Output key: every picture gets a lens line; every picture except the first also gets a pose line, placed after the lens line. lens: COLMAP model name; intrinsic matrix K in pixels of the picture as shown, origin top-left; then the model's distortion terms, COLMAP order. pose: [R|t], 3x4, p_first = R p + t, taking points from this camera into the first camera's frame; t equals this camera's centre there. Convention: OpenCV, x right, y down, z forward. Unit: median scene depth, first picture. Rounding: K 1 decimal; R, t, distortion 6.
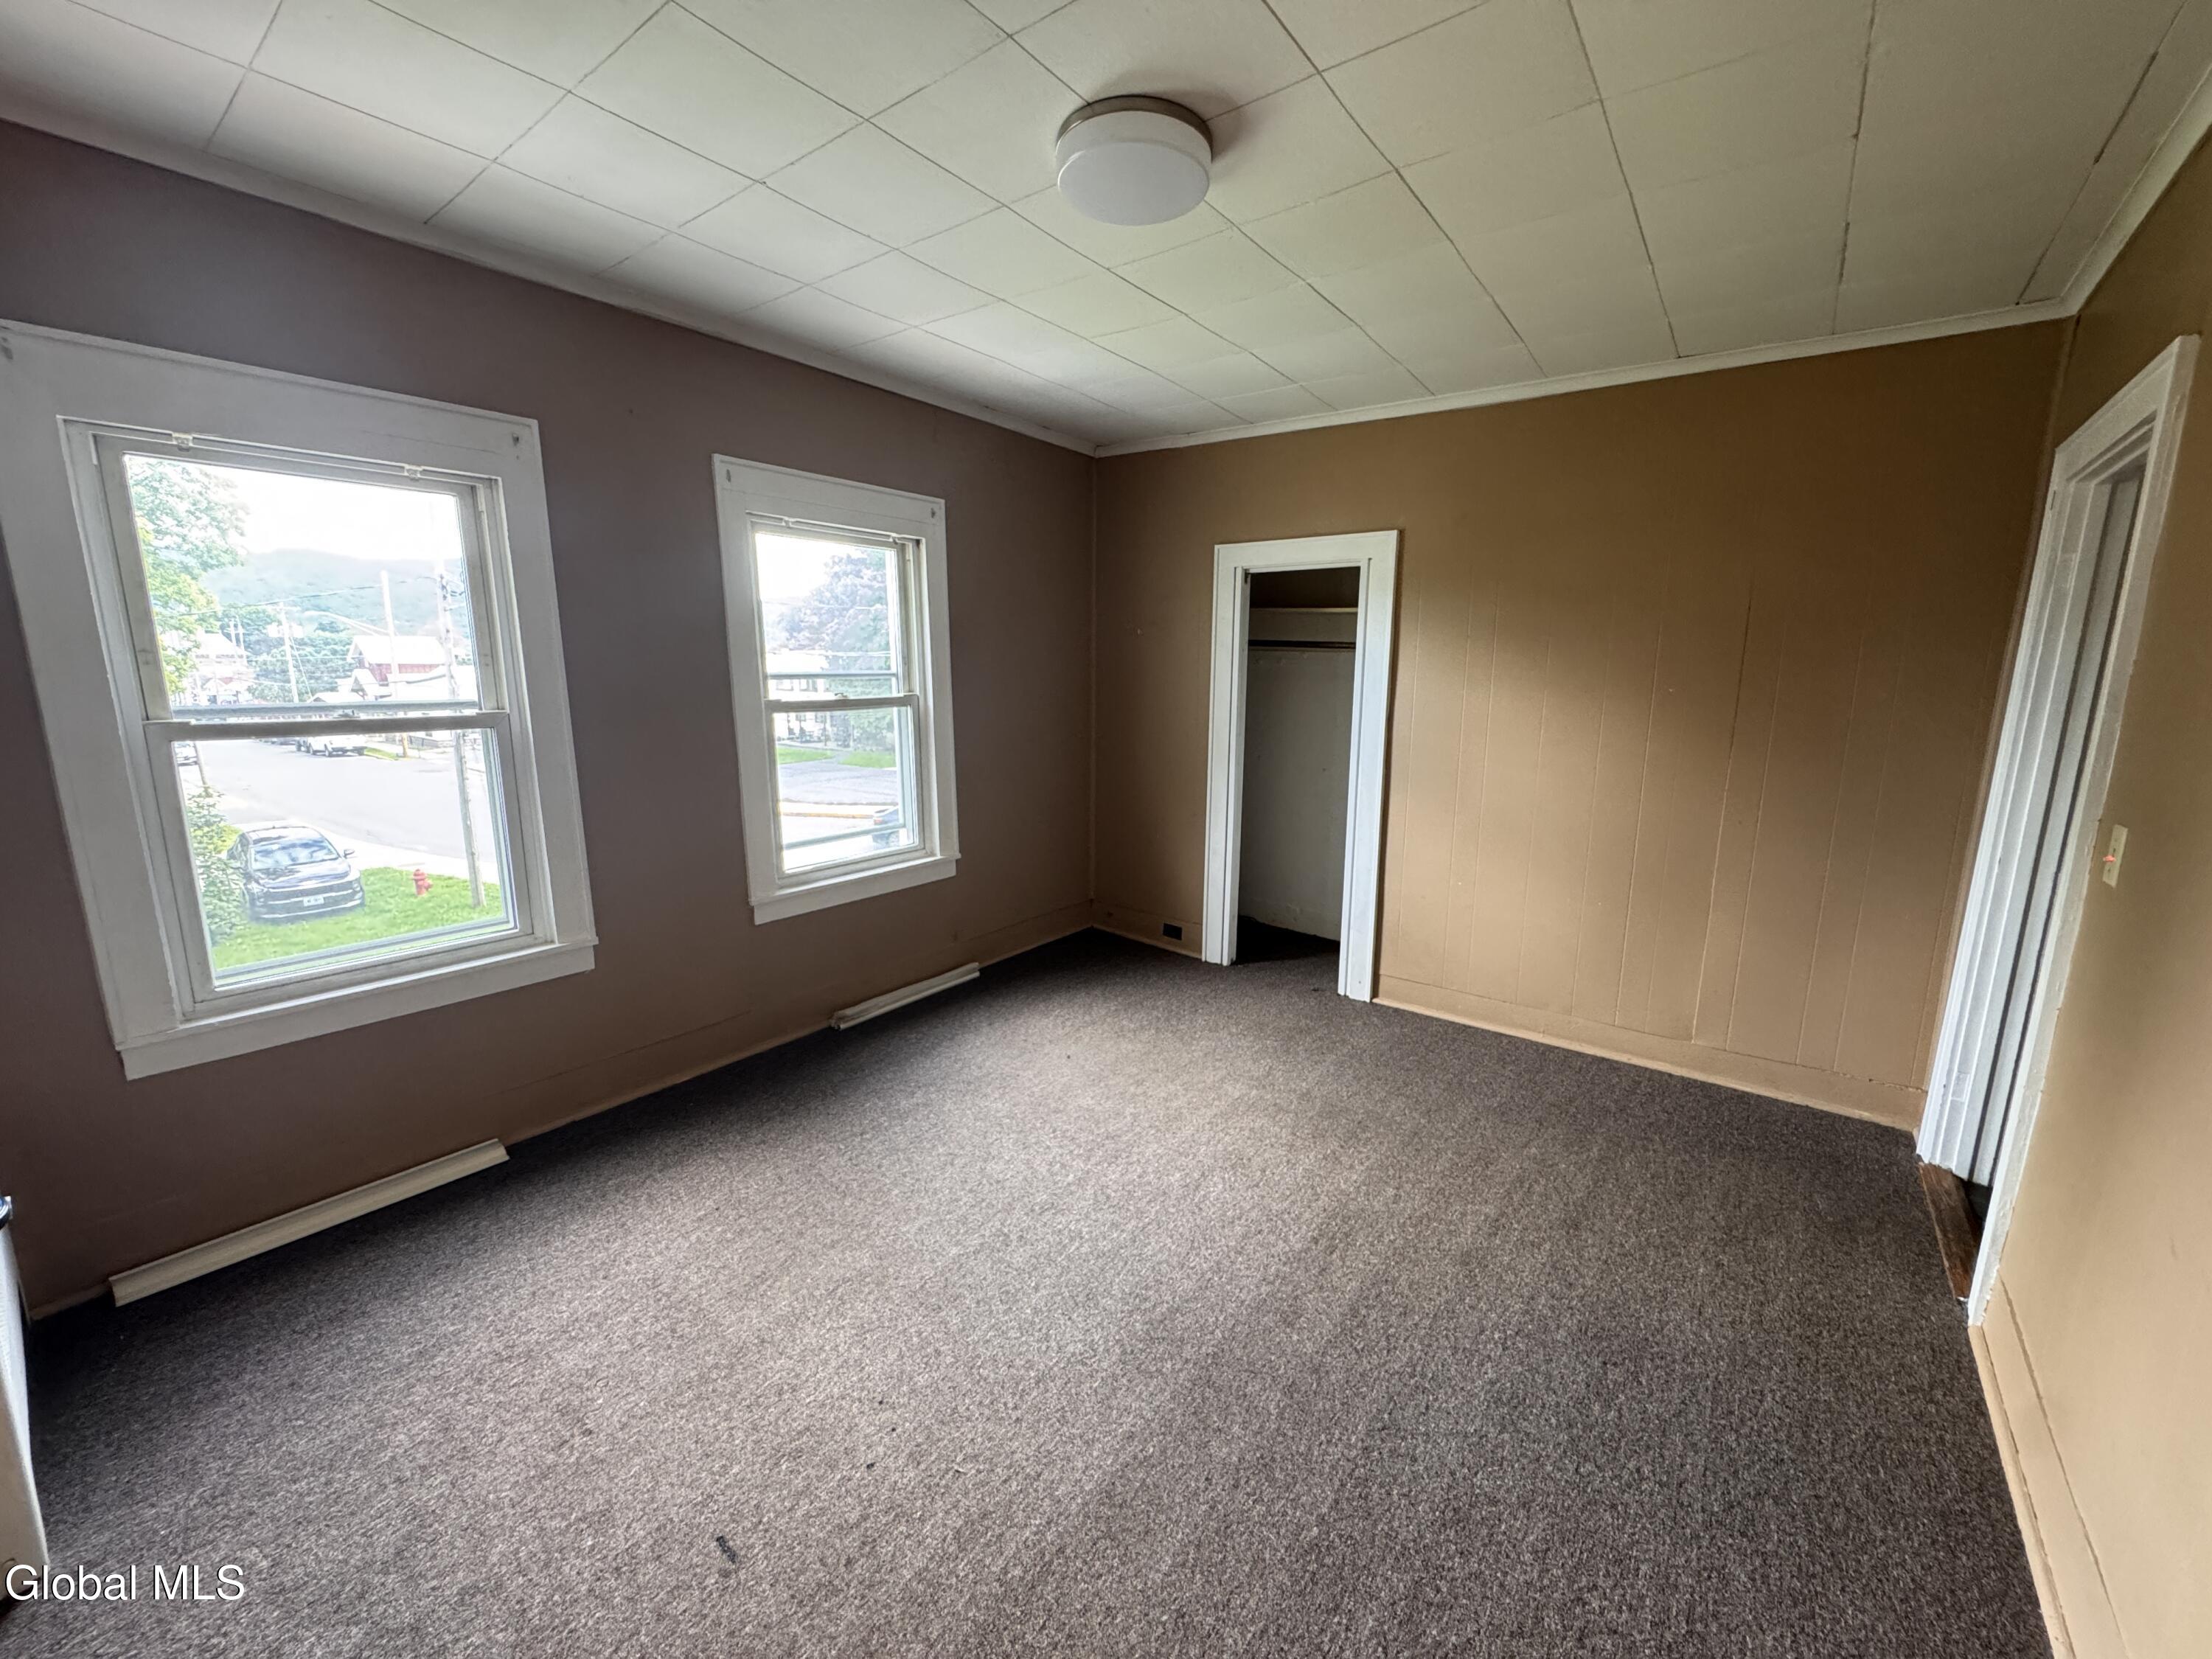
lens RADIAL K [[885.0, 0, 1102.6], [0, 885.0, 830.0], [0, 0, 1]] dist [-0.001316, -0.000856]
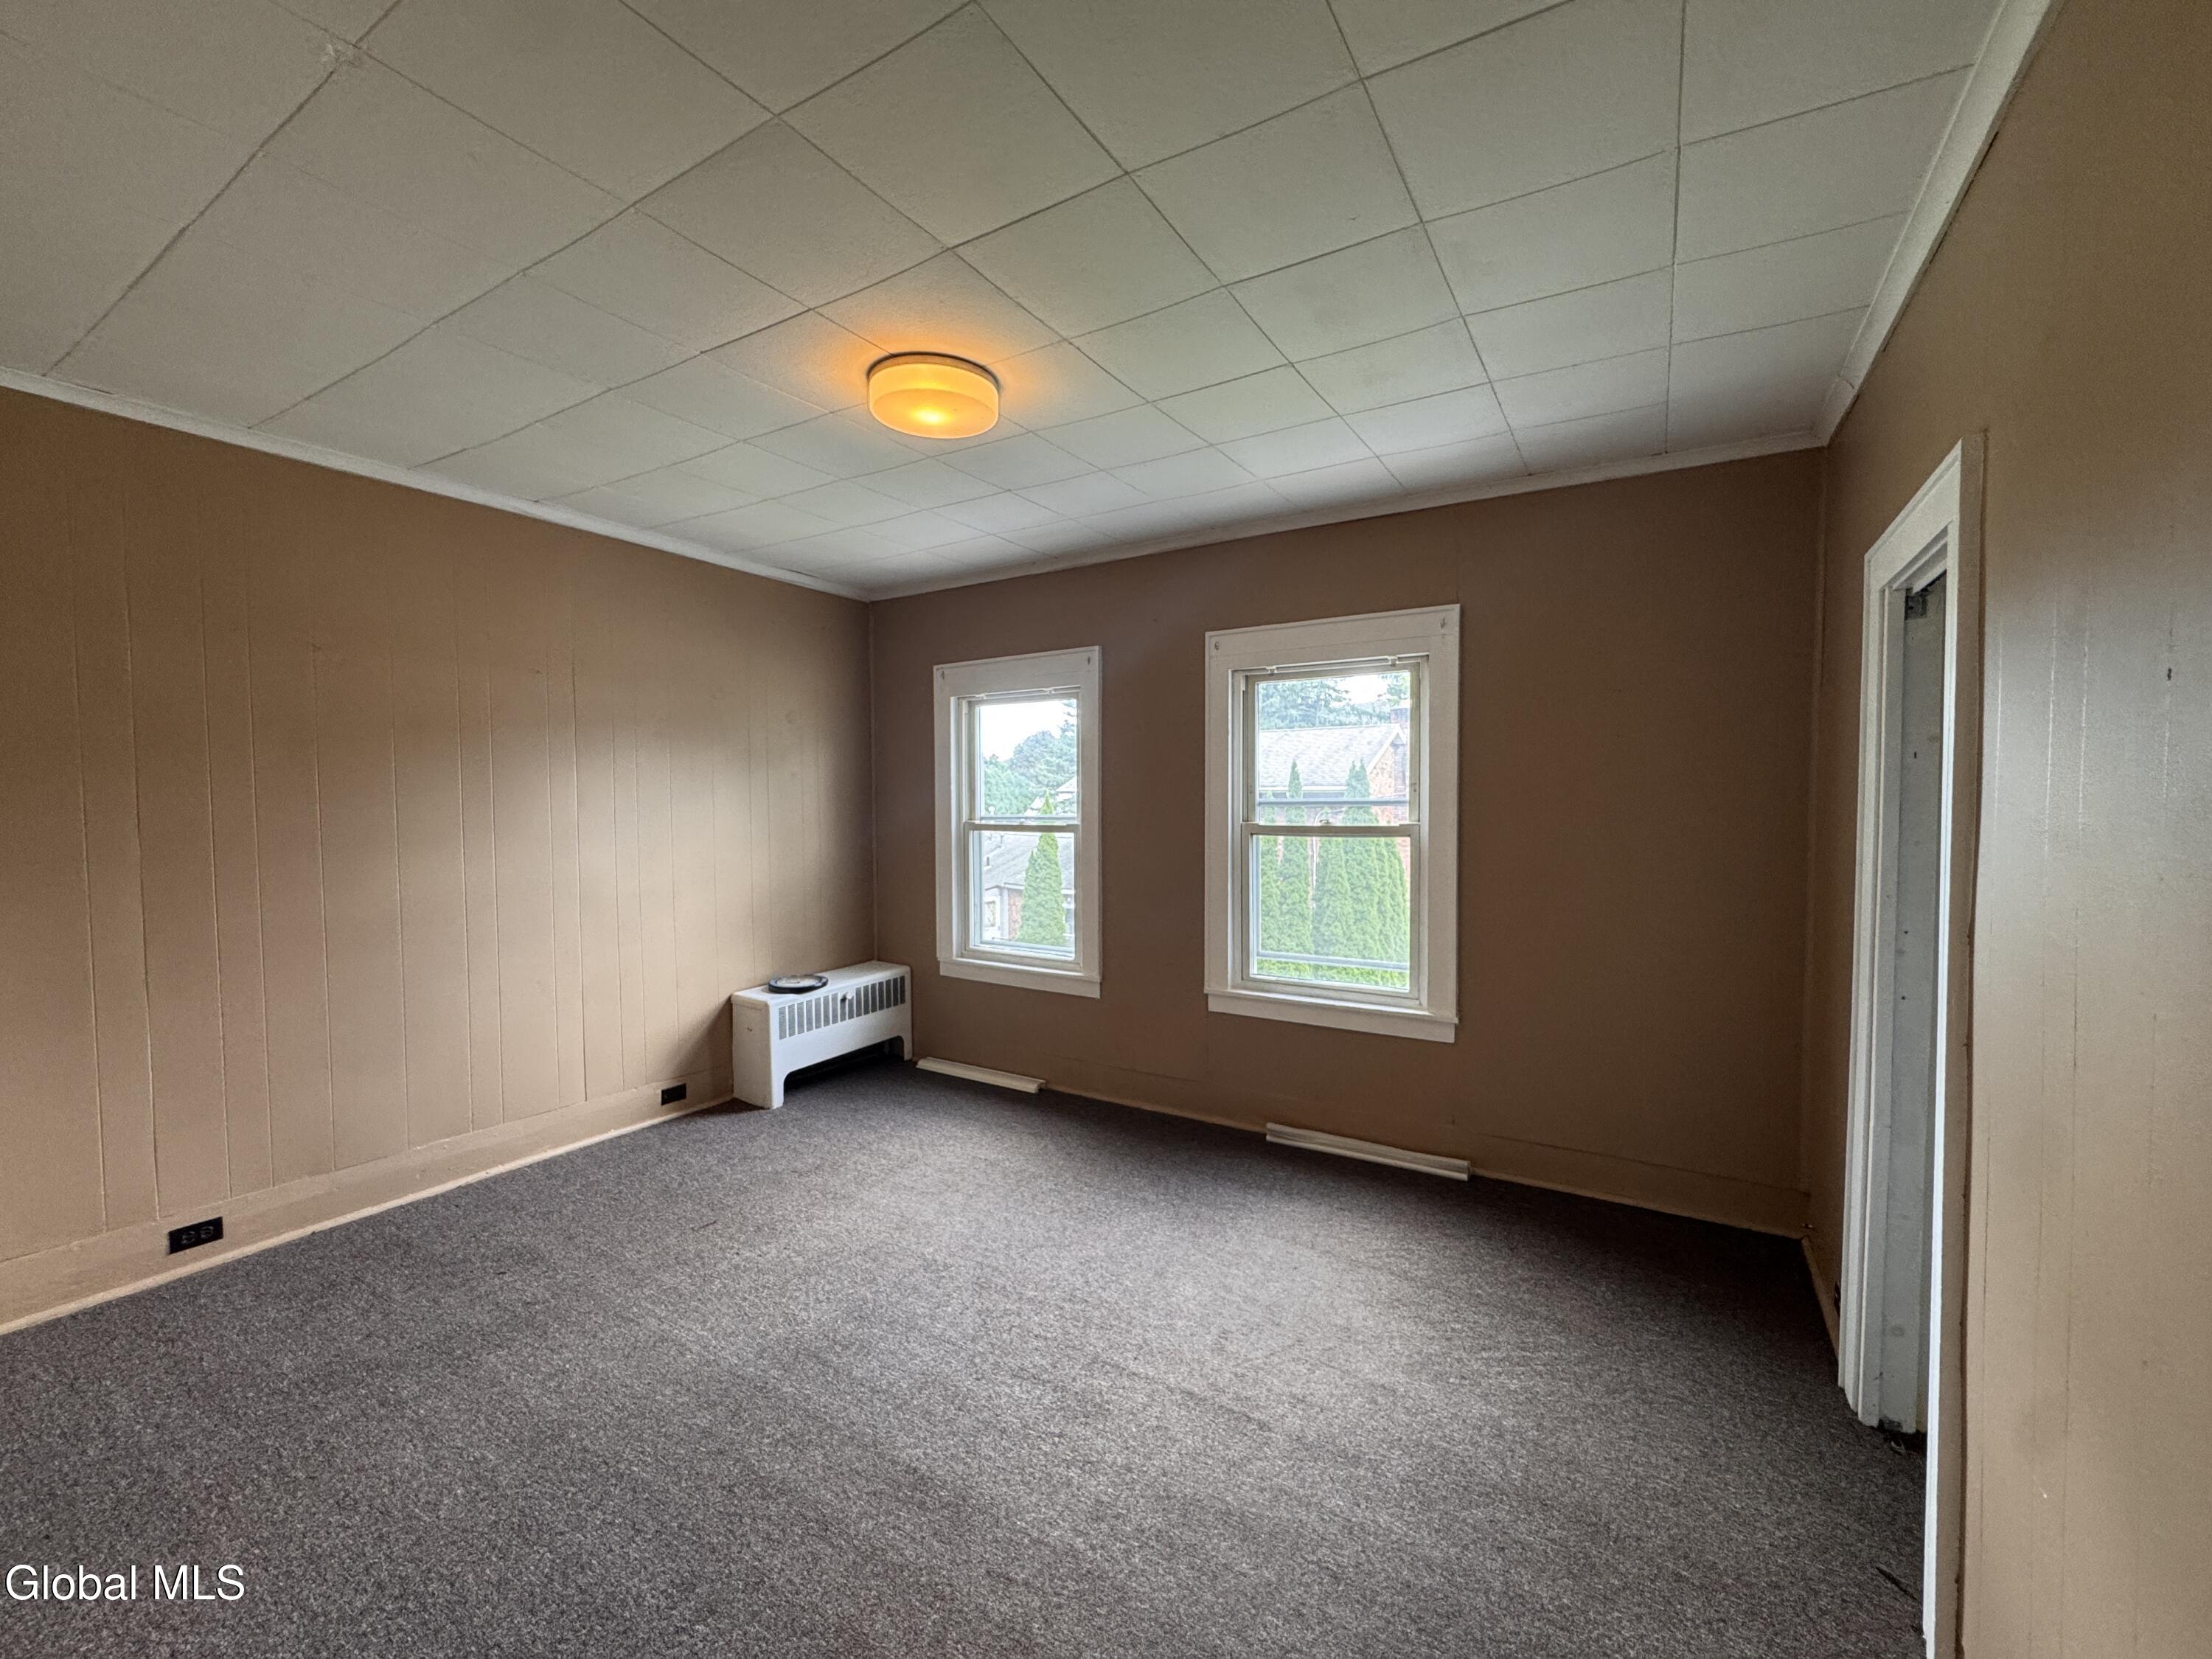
lens RADIAL K [[885.0, 0, 1111.7], [0, 885.0, 833.7], [0, 0, 1]] dist [-0.001316, -0.000856]
pose [[0.100195, 0.038943, -0.994205, 0.795092], [-0.173821, 0.984552, 0.021047, -0.133359], [0.979667, 0.170705, 0.105416, 0.740024]]
